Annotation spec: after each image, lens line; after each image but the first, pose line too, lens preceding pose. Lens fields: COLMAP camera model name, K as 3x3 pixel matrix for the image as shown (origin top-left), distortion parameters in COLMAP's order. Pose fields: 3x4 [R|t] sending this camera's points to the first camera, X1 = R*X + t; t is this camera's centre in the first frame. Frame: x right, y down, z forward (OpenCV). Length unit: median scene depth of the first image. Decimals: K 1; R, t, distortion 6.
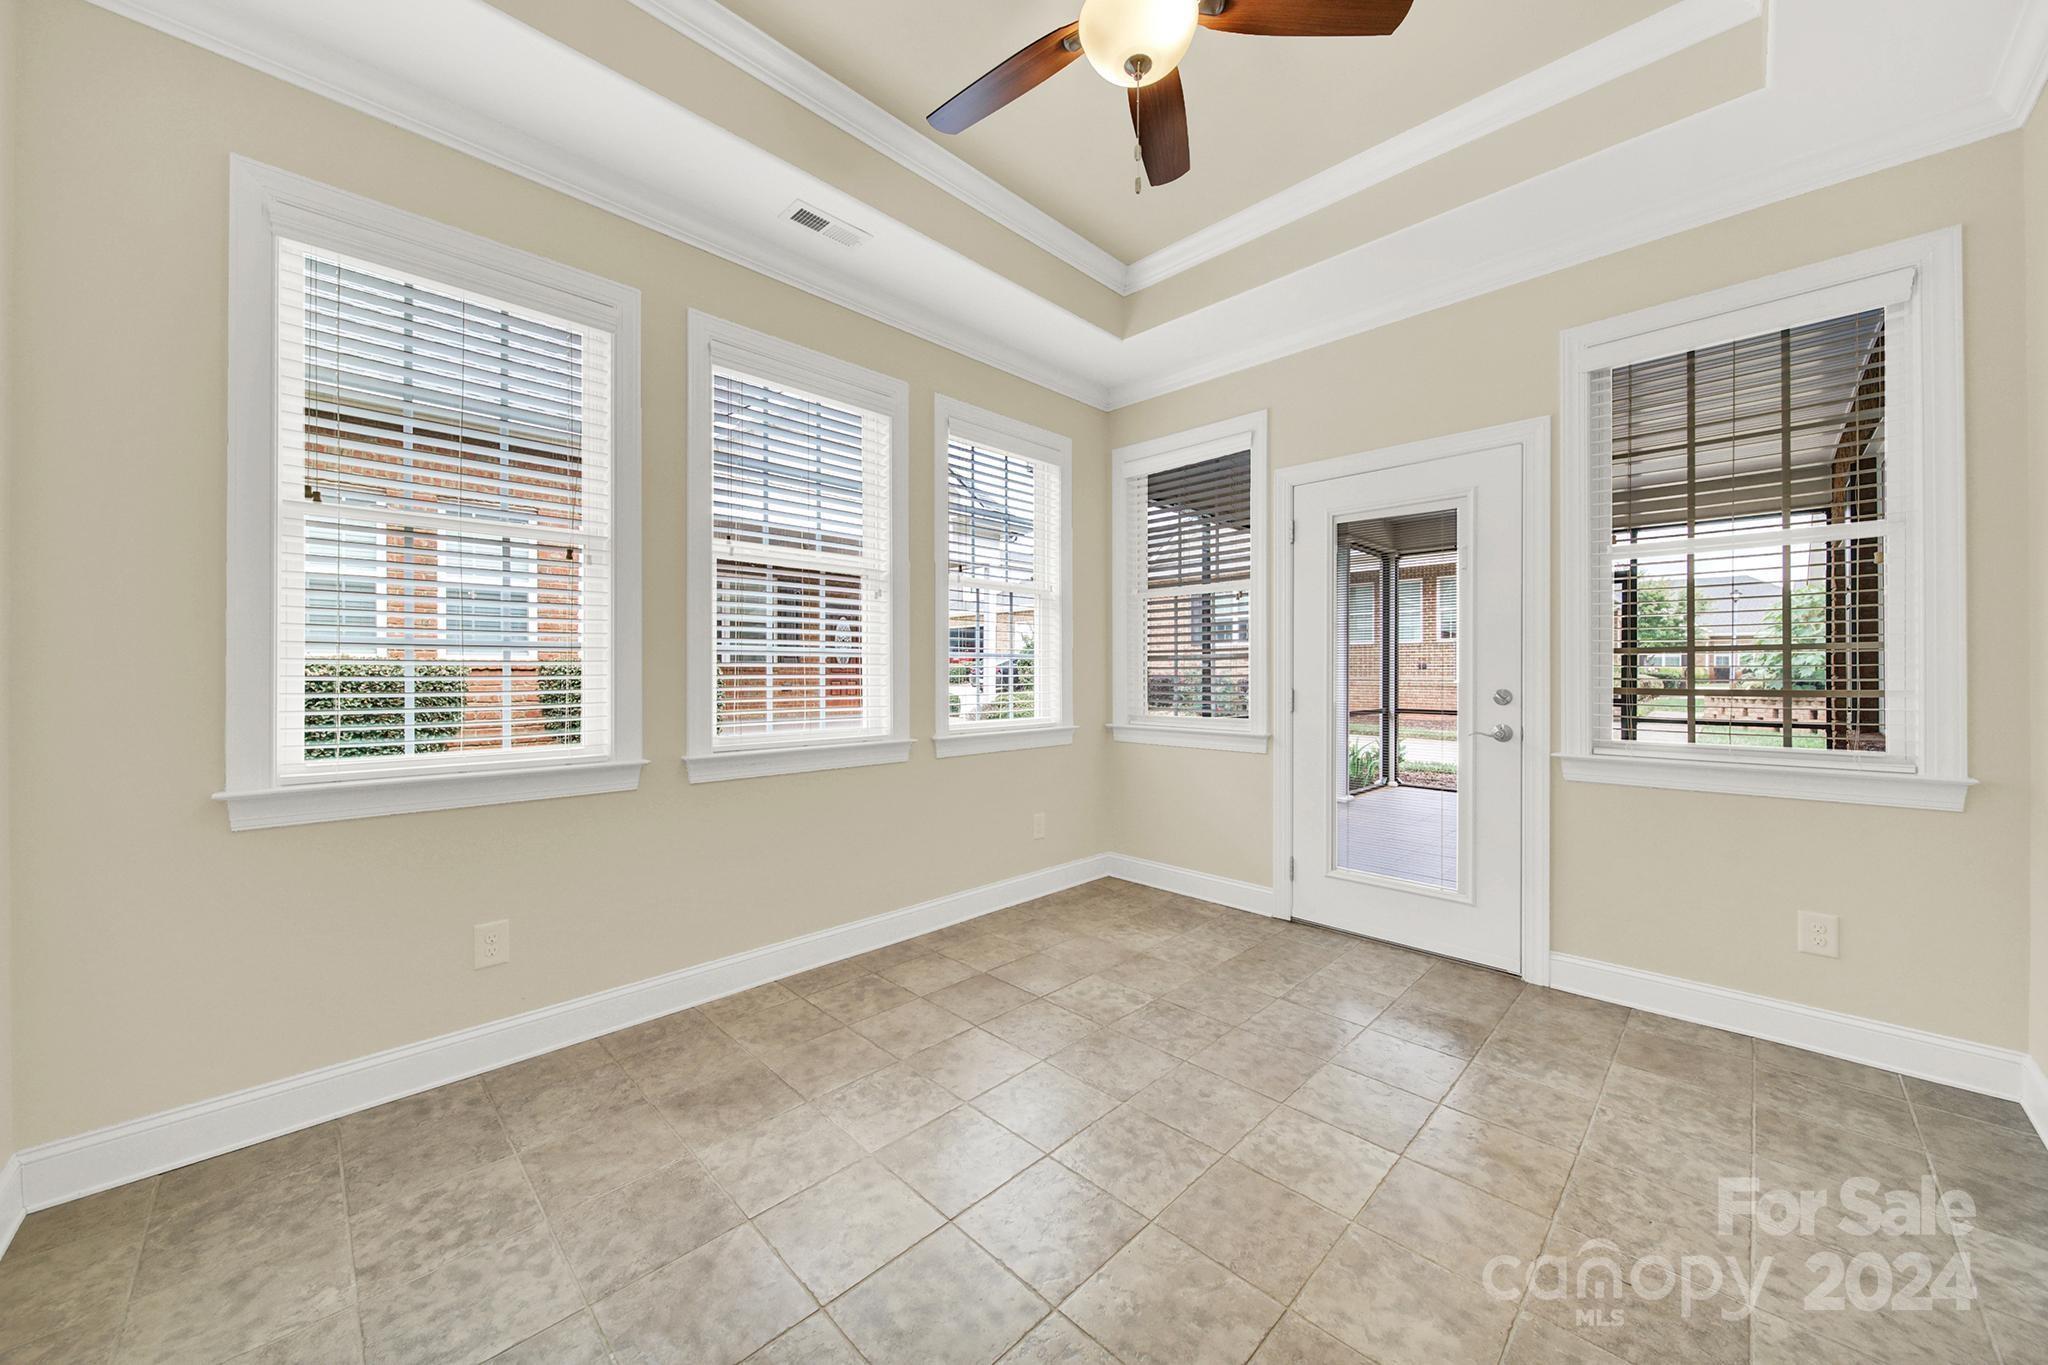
lens RADIAL K [[745.4, 0, 1029.7], [0, 745.4, 679.6], [0, 0, 1]] dist [-0.001714, -0.001153]
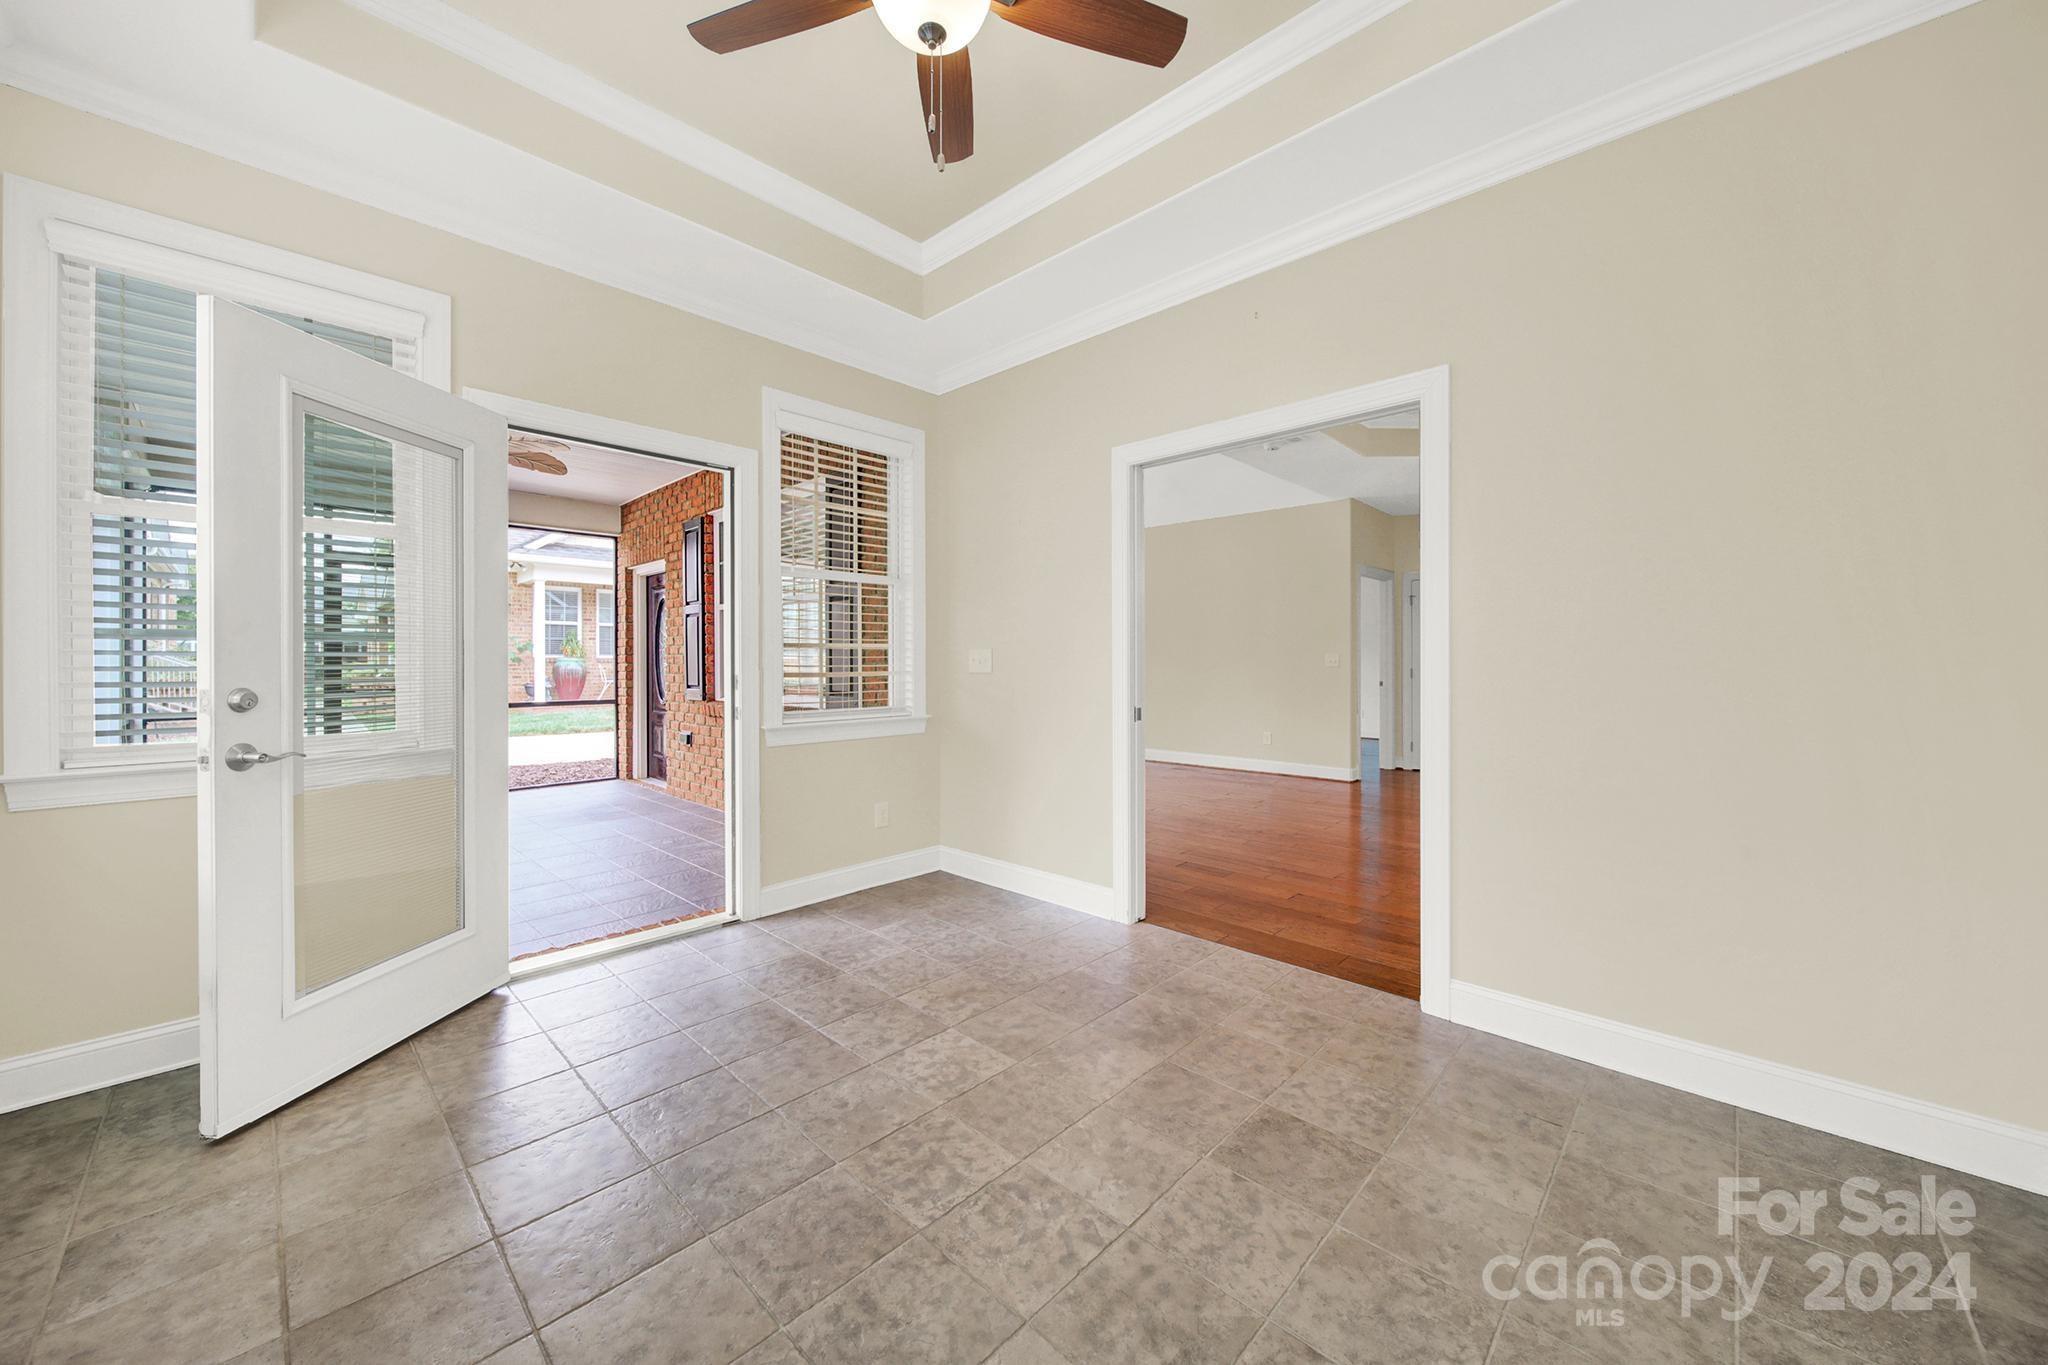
lens RADIAL K [[745.4, 0, 1032.0], [0, 745.4, 664.5], [0, 0, 1]] dist [-0.001714, -0.001153]
pose [[-0.033571, -0.003449, 0.999430, -0.678569], [0.011160, 0.999930, 0.003826, -0.004281], [-0.999374, 0.011282, -0.033530, 0.740350]]
